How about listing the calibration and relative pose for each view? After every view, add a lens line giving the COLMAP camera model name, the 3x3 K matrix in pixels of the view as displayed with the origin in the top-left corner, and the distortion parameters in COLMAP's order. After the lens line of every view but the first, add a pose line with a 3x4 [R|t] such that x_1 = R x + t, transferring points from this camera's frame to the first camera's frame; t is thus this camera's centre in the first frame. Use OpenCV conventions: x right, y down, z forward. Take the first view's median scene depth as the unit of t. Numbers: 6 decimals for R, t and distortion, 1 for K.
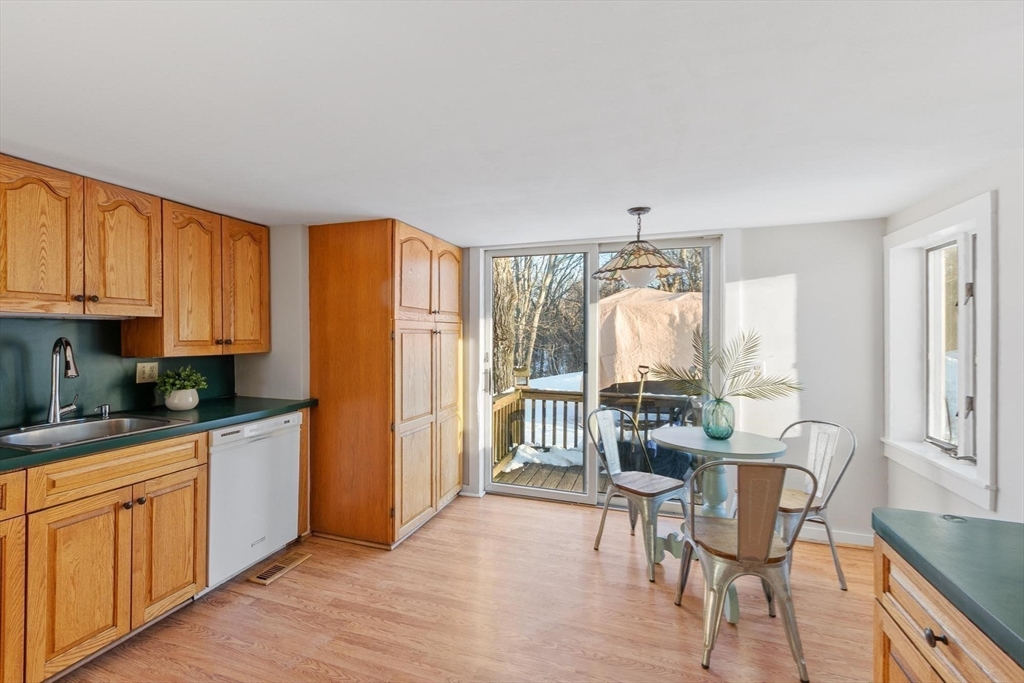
lens RADIAL K [[462.4, 0, 482.7], [0, 462.4, 336.1], [0, 0, 1]] dist [0.001772, 0.000183]
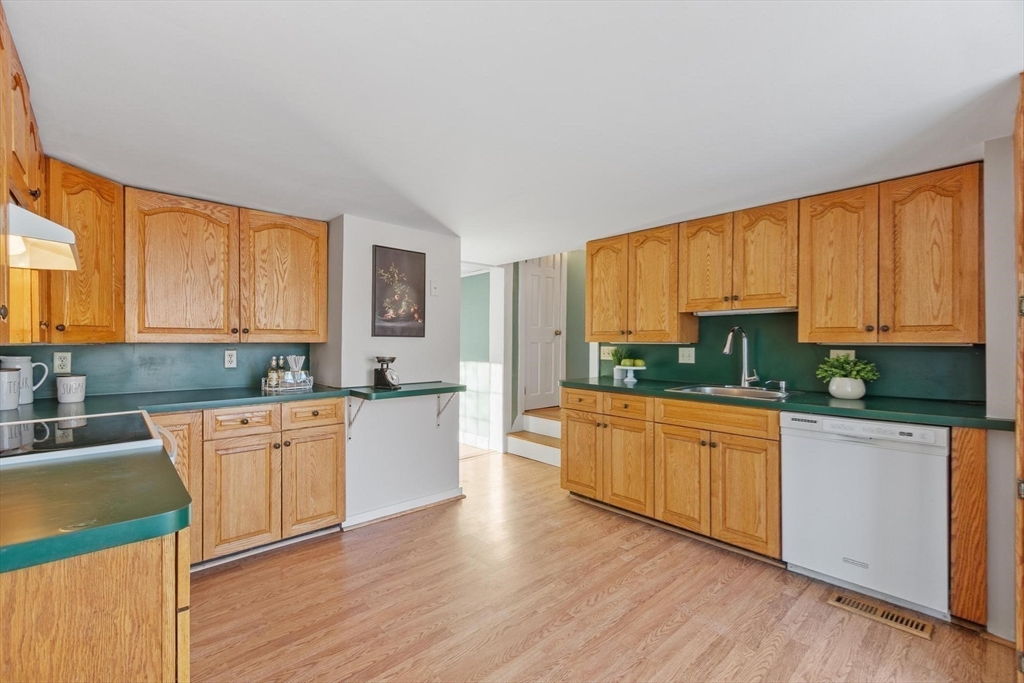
lens RADIAL K [[447.8, 0, 484.6], [0, 447.8, 345.8], [0, 0, 1]] dist [0.004489, 0.000452]
pose [[-0.482213, 0.003936, -0.876045, 0.577654], [-0.007261, 0.999938, 0.008489, 0.047090], [0.876024, 0.010455, -0.482154, 0.821337]]
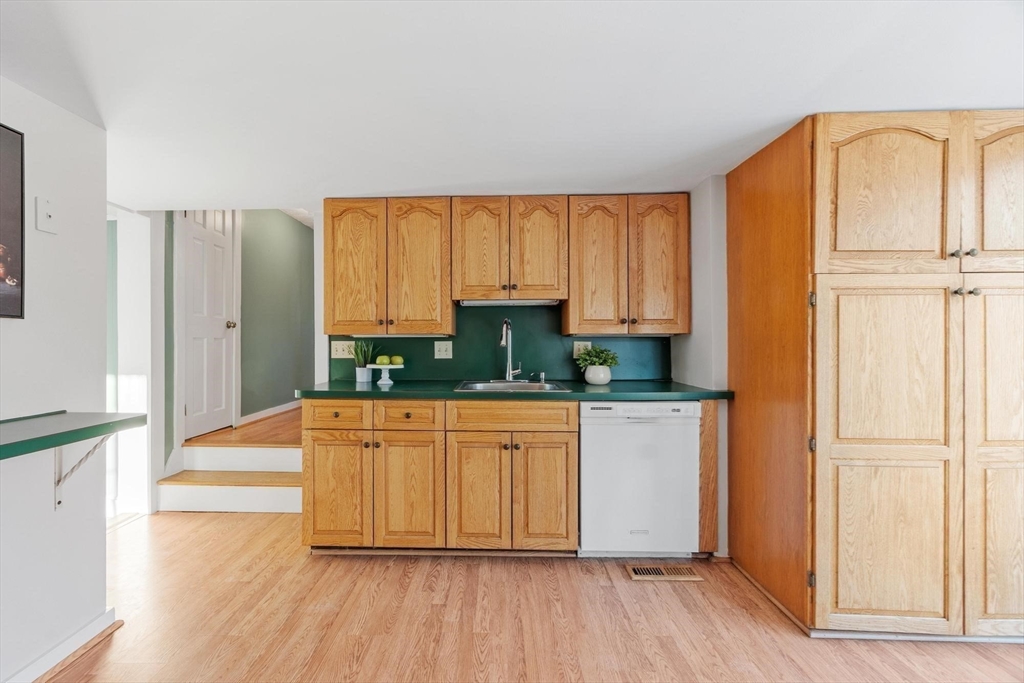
lens RADIAL K [[447.8, 0, 484.6], [0, 447.8, 345.8], [0, 0, 1]] dist [0.004489, 0.000452]
pose [[0.317988, 0.003466, -0.948088, 0.278645], [-0.000577, 0.999994, 0.003463, 0.067832], [0.948094, -0.000554, 0.317988, 0.428845]]
